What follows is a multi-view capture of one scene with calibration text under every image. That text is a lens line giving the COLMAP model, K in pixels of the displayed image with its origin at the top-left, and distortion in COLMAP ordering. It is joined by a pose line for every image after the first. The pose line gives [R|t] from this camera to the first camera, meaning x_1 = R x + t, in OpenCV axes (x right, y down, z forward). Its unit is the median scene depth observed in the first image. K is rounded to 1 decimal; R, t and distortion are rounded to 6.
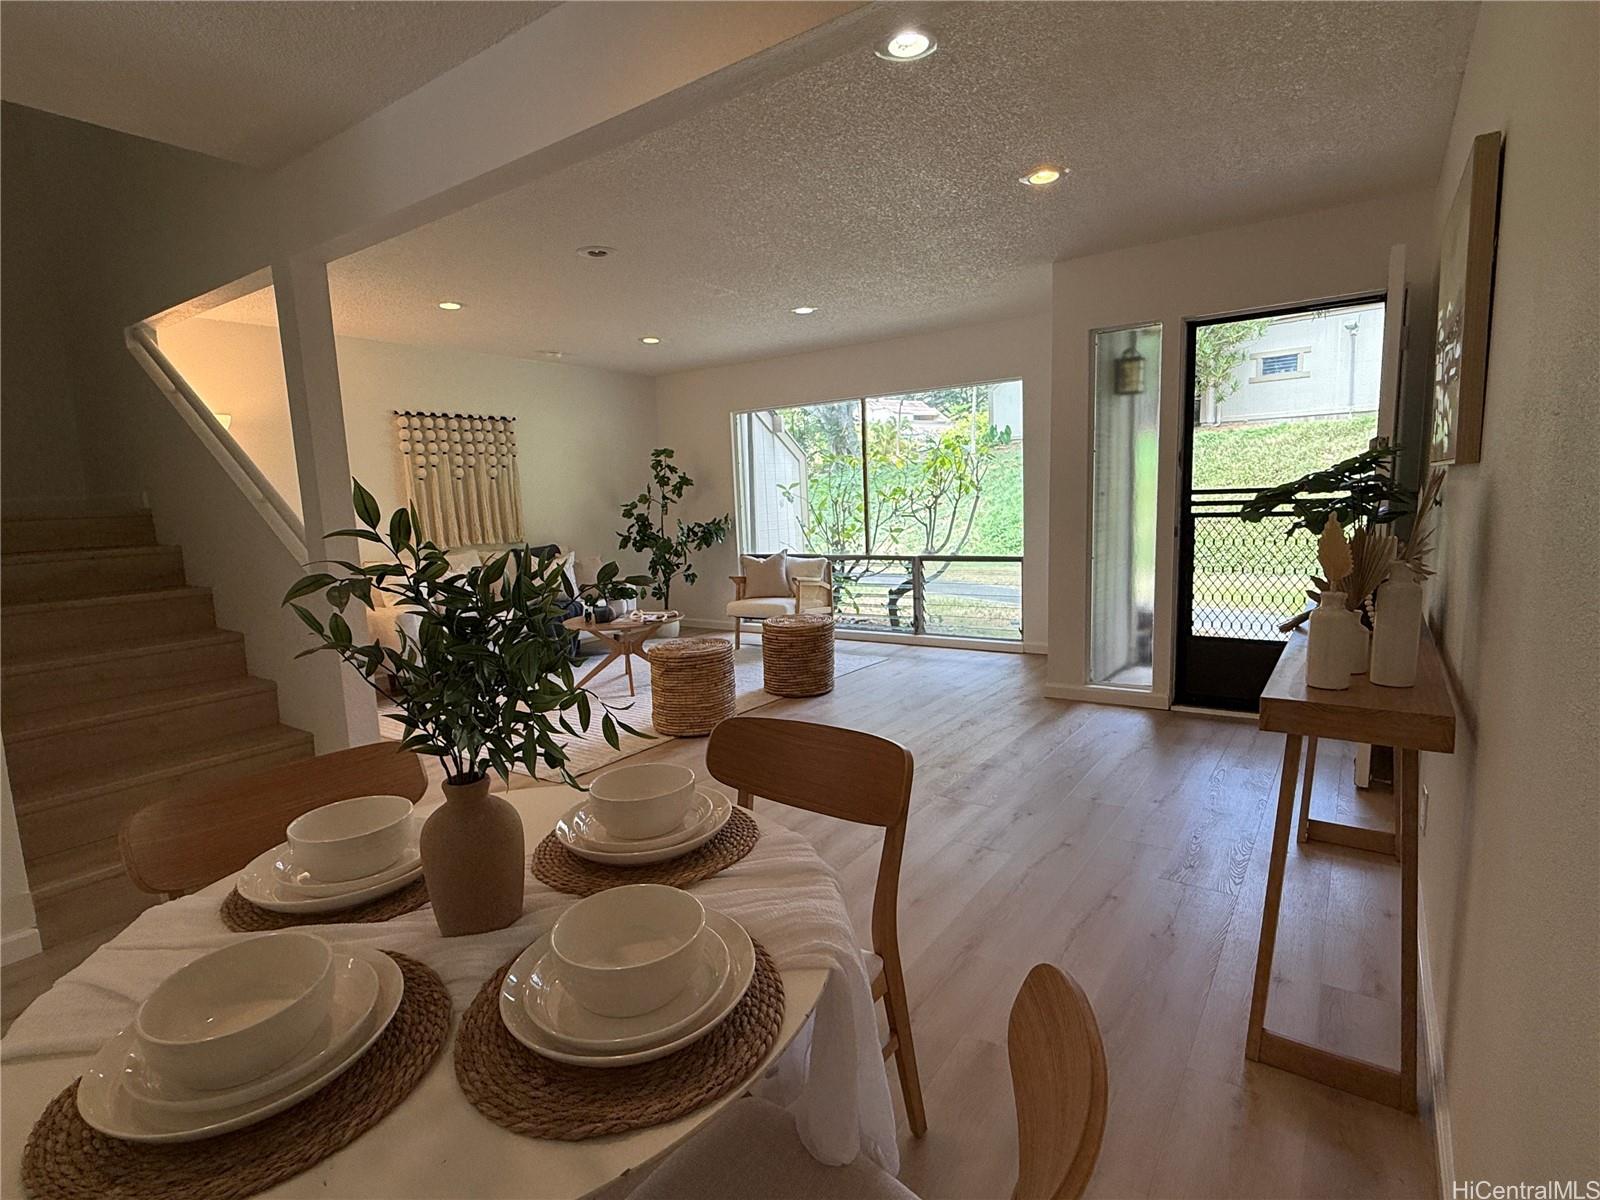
lens RADIAL K [[794.5, 0, 805.0], [0, 794.5, 596.2], [0, 0, 1]] dist [-0.003136, -0.000107]
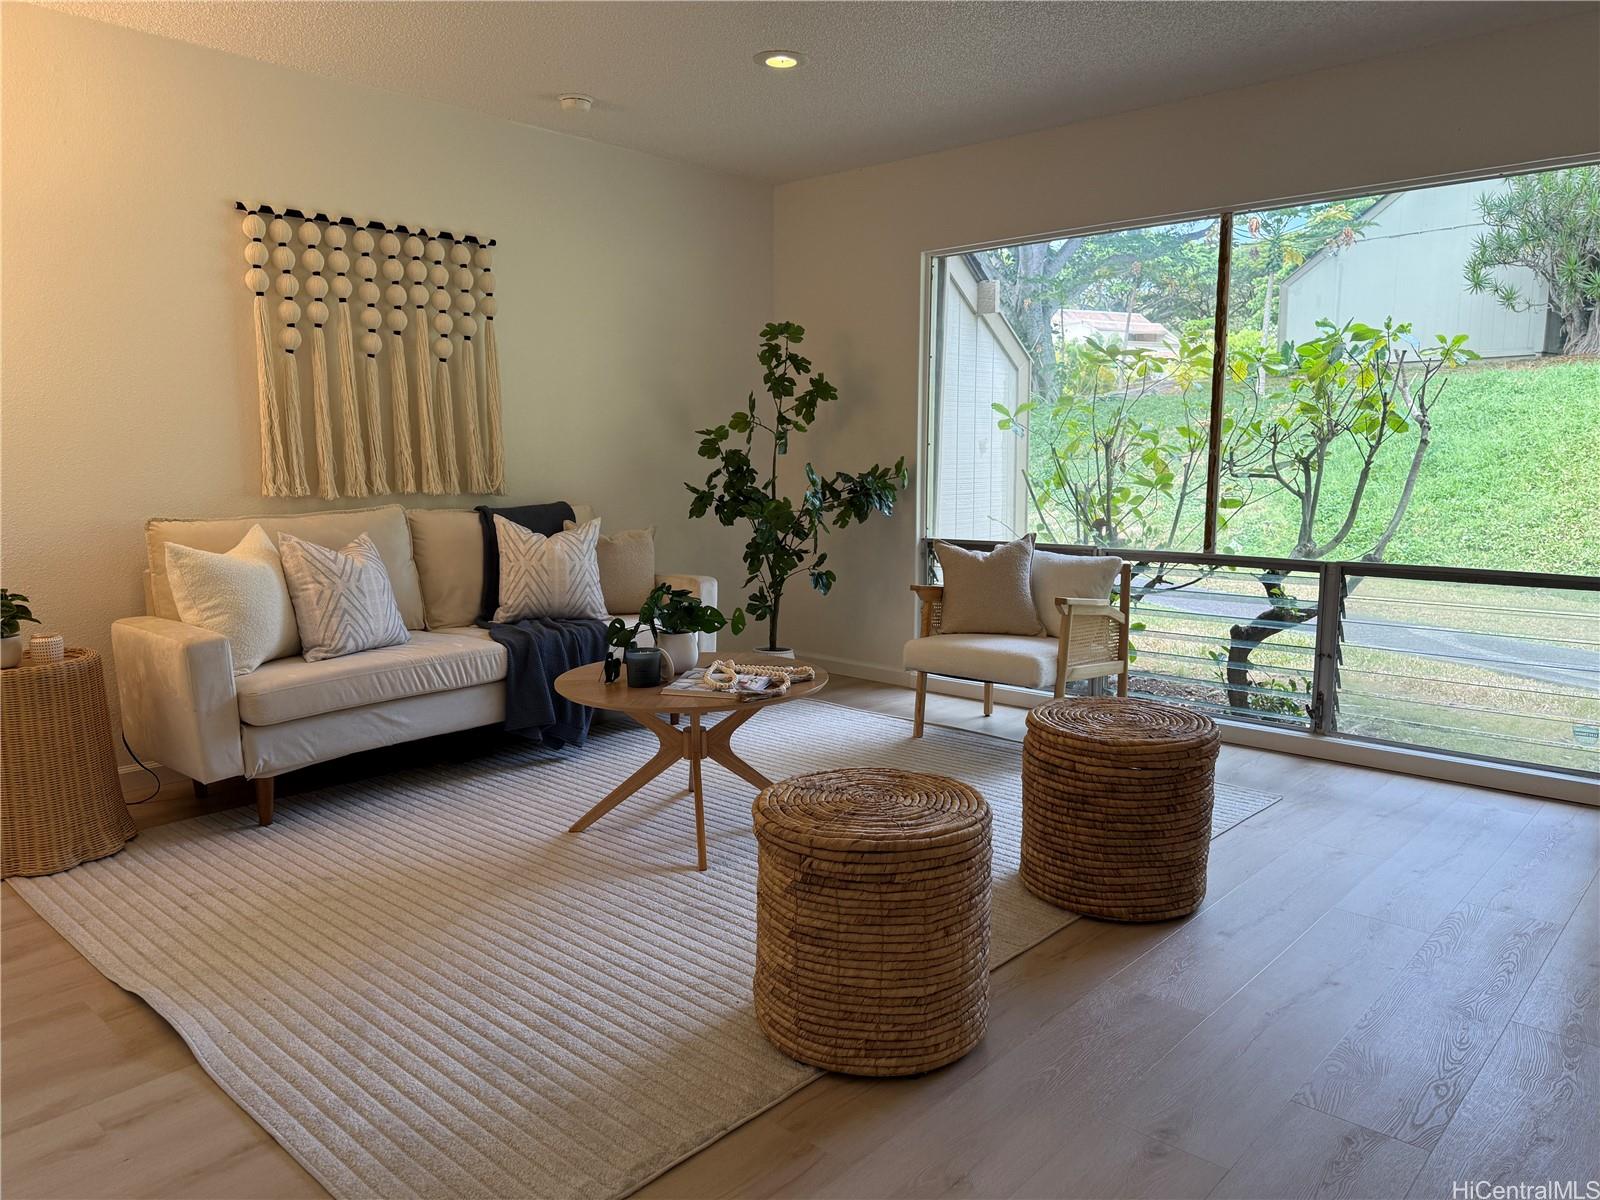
lens RADIAL K [[1134.3, 0, 798.8], [0, 1134.3, 607.3], [0, 0, 1]] dist [0.064409, -0.003409]
pose [[0.990208, 0.056621, -0.127601, -0.070375], [-0.054655, 0.998327, 0.018860, -0.019884], [0.128455, -0.011701, 0.991646, 0.296539]]
